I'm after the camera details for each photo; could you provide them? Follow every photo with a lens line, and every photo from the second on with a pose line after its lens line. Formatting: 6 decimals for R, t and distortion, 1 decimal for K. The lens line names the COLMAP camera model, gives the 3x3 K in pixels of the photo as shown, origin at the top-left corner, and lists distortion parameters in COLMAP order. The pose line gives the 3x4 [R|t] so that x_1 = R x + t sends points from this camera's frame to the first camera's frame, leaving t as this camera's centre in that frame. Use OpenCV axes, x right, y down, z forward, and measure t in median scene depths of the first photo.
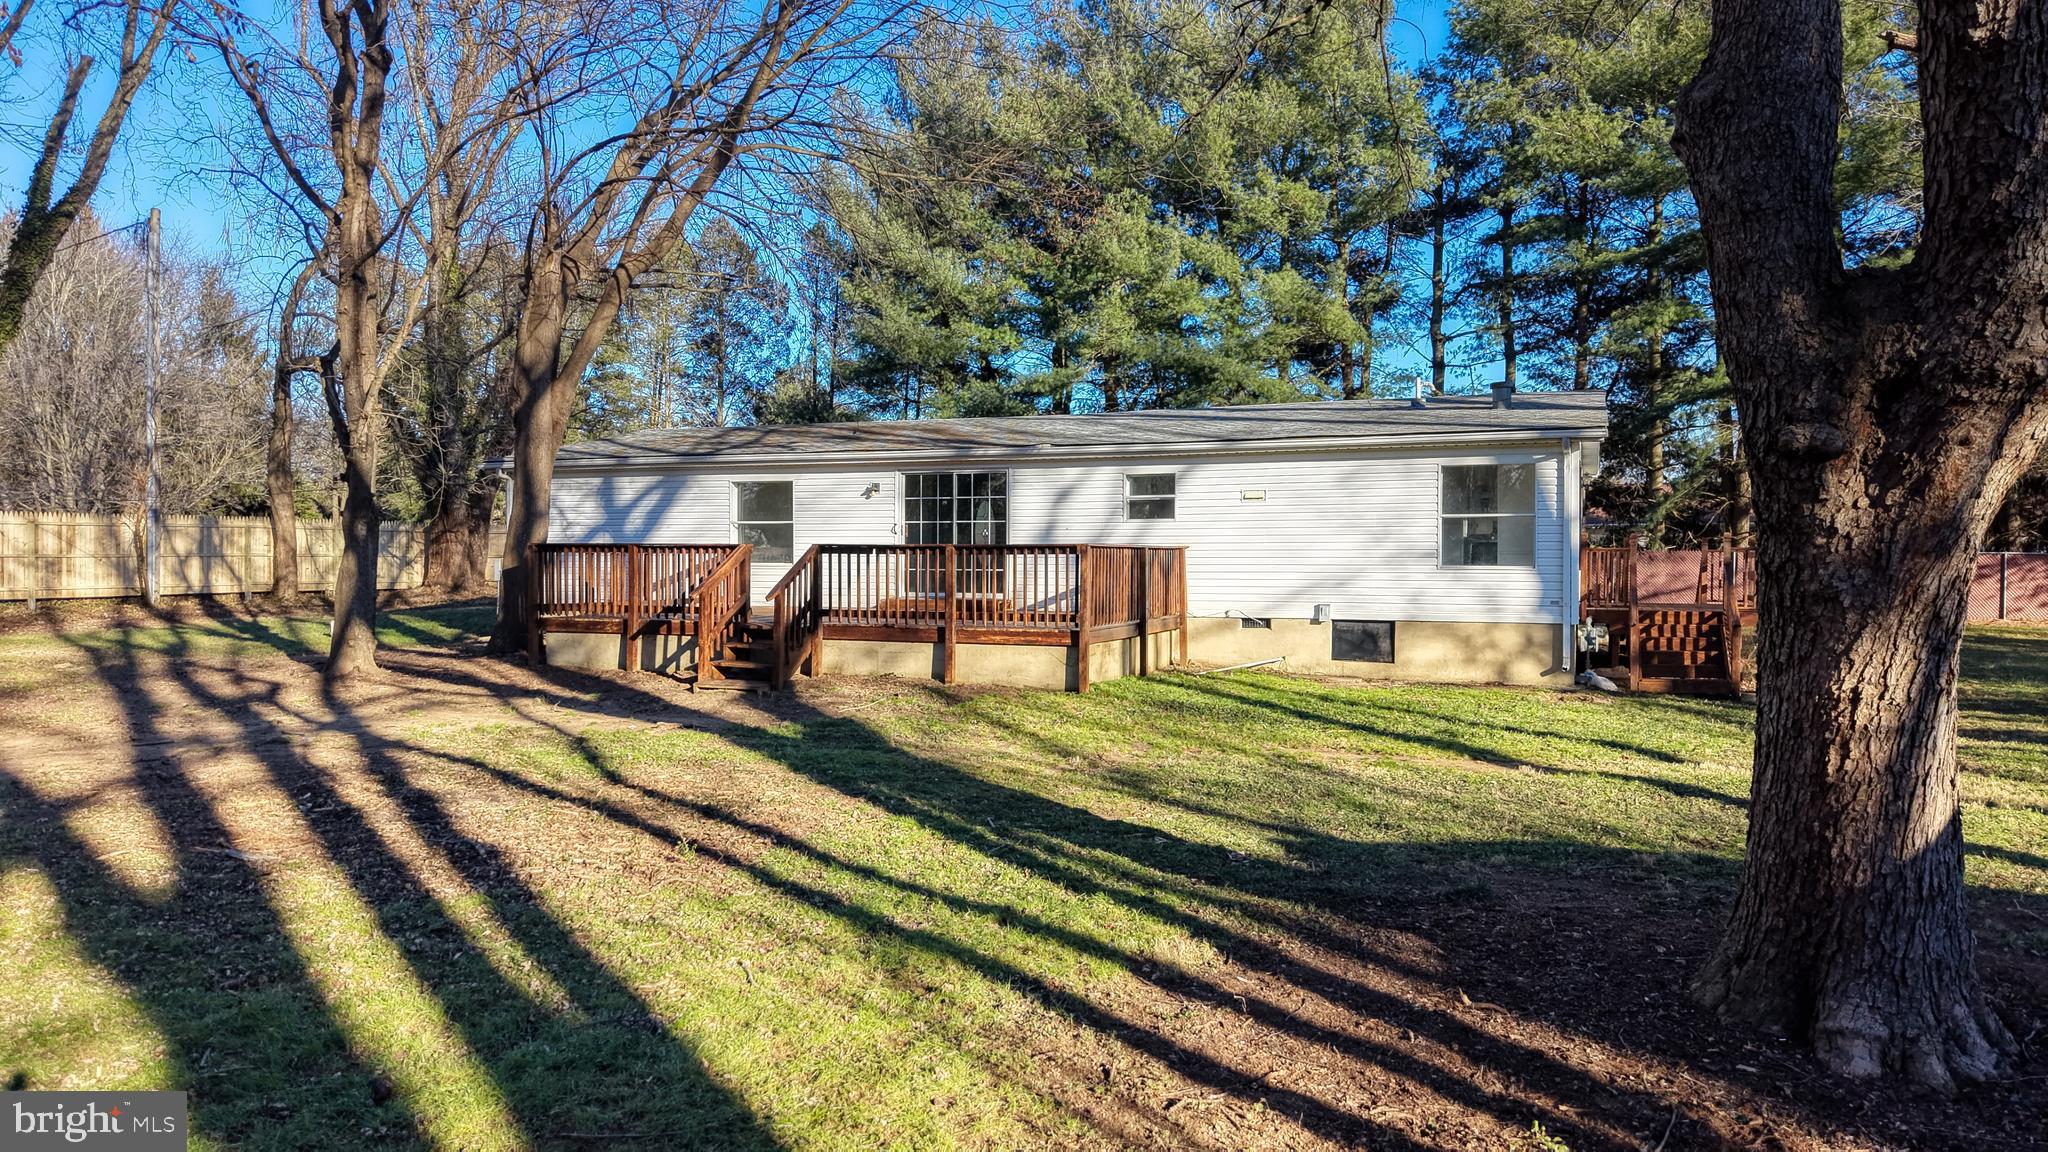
lens RADIAL K [[1368.3, 0, 1024.0], [0, 1368.3, 576.0], [0, 0, 1]] dist [0.078519, -0.000612]
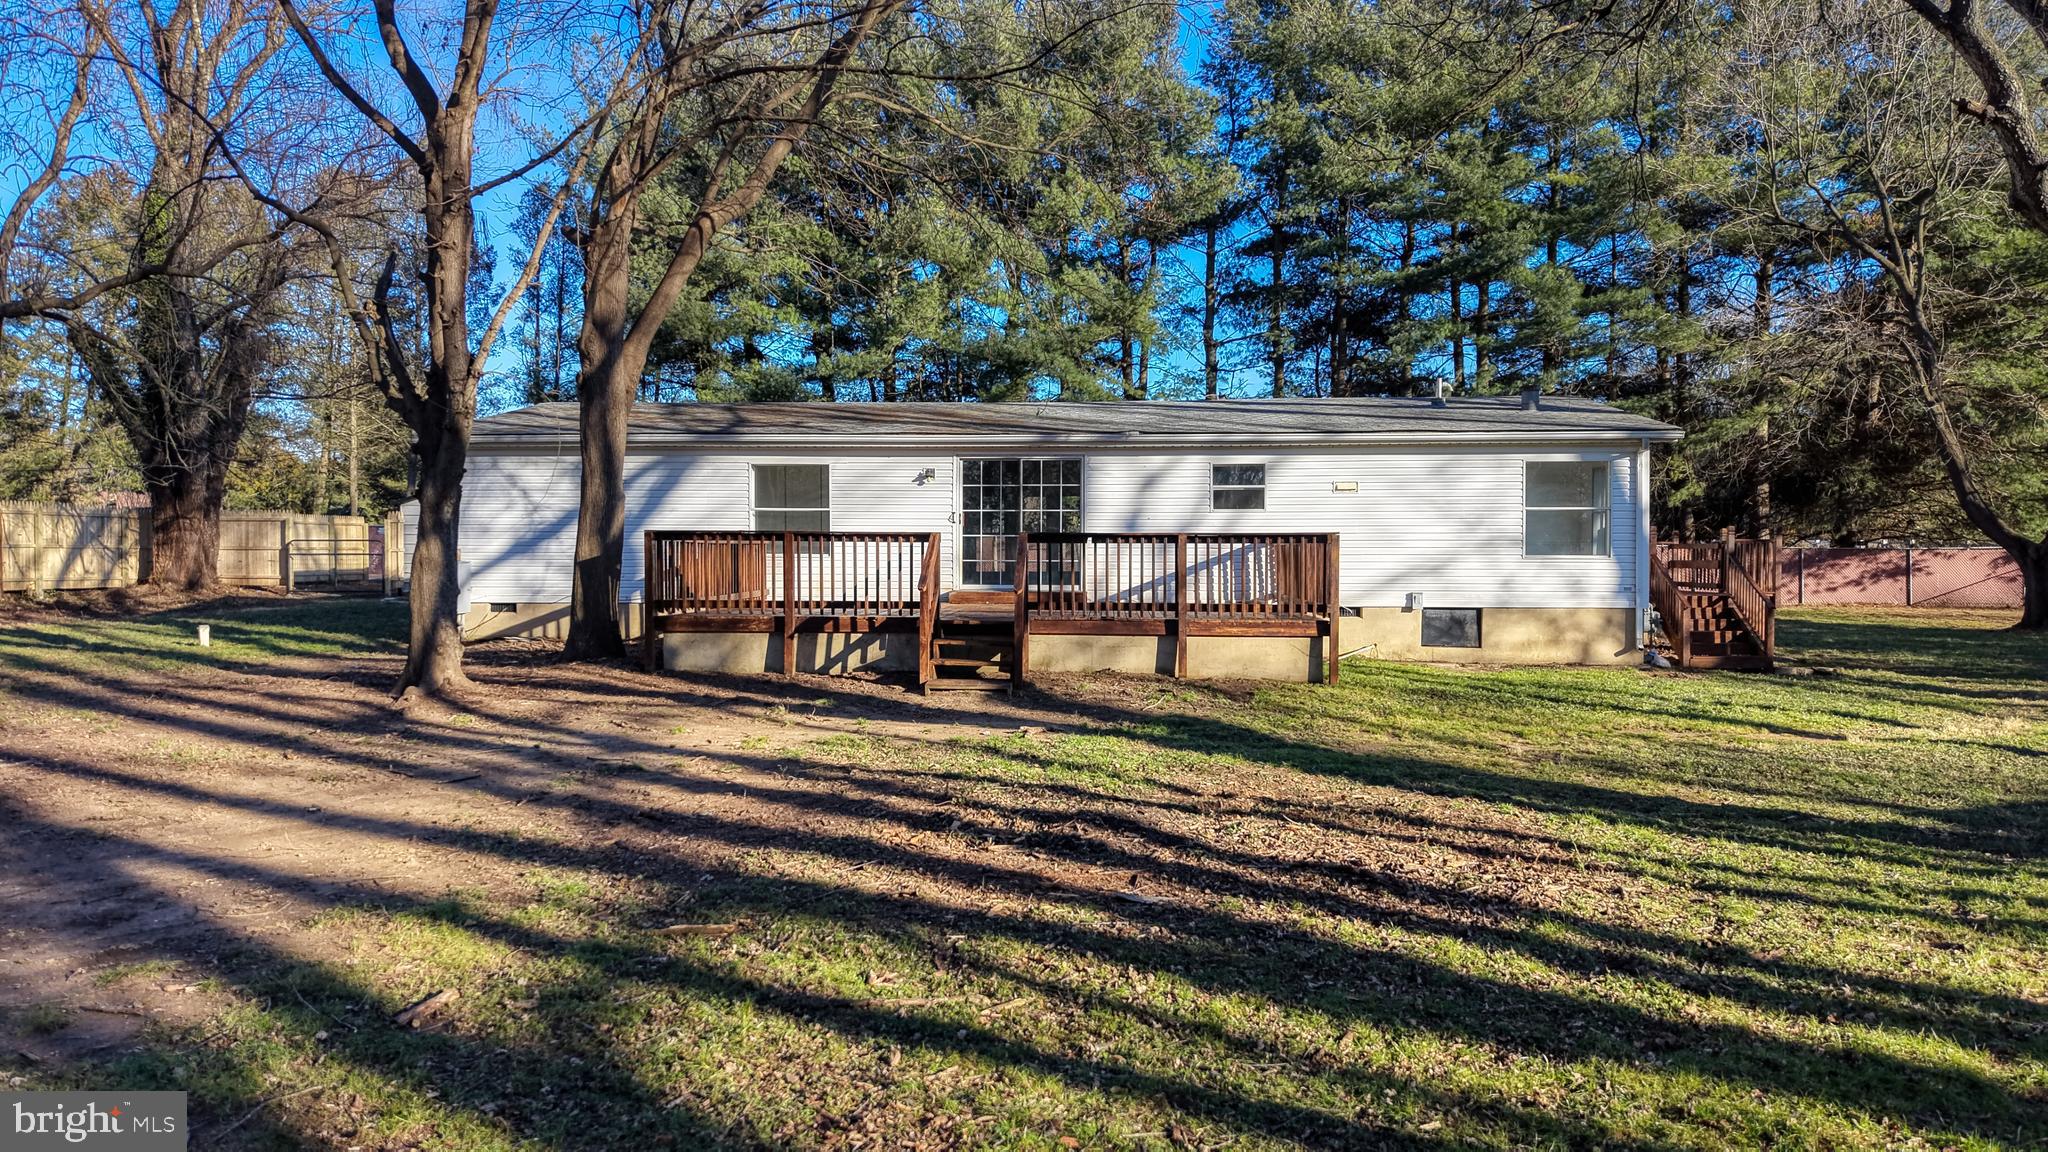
lens RADIAL K [[1376.4, 0, 1024.0], [0, 1376.4, 576.0], [0, 0, 1]] dist [0.042412, -0.000450]
pose [[0.956736, -0.006236, 0.290892, -0.354148], [0.004548, 0.999969, 0.006481, 0.000136], [-0.290923, -0.004878, 0.956734, 0.083799]]
